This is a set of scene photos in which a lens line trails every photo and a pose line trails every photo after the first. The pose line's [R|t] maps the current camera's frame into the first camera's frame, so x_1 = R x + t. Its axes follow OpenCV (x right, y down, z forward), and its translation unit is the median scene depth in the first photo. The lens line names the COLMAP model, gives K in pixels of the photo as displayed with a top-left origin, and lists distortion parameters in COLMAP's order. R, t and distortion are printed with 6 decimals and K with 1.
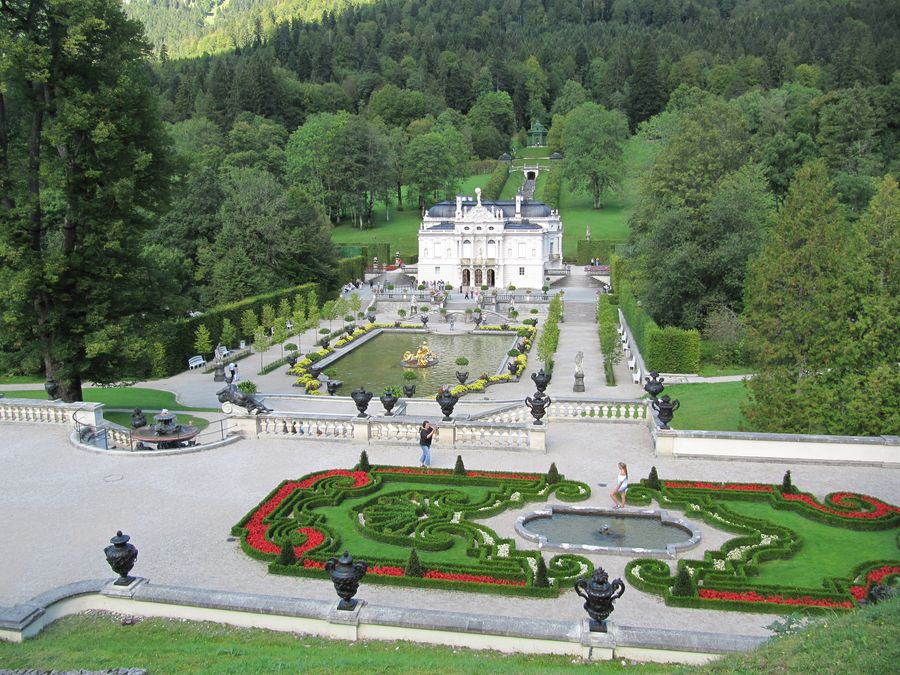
lens RADIAL K [[731.3, 0, 450.8], [0, 731.3, 336.6], [0, 0, 1]] dist [-0.007287, -0.002998]
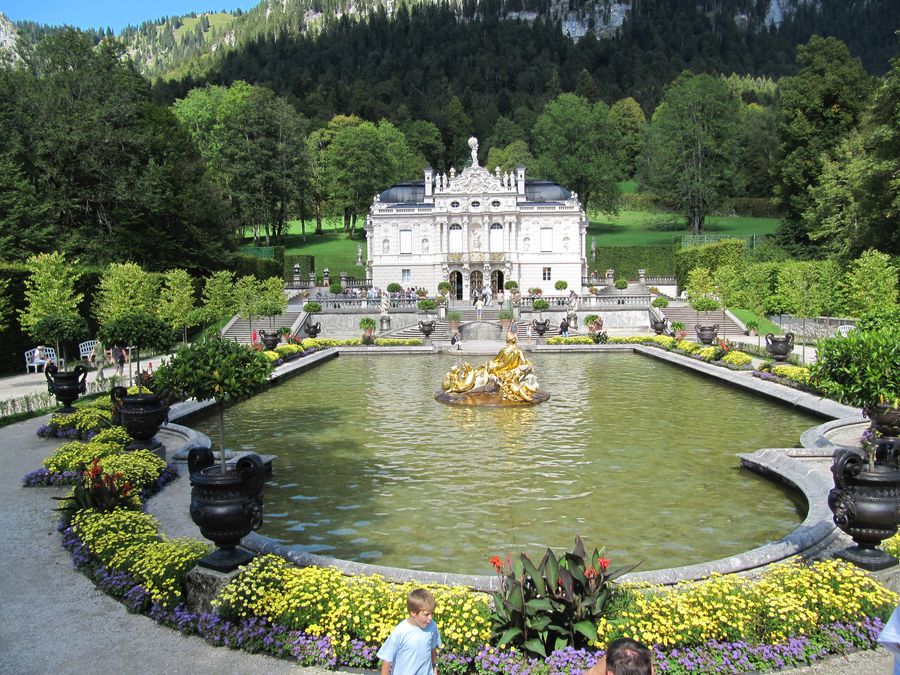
lens RADIAL K [[731.3, 0, 449.0], [0, 731.3, 339.7], [0, 0, 1]] dist [-0.007287, -0.002998]
pose [[0.990206, -0.010793, 0.139194, -0.068355], [0.025872, 0.993925, -0.106975, 0.027743], [-0.137194, 0.109529, 0.984470, 0.416252]]
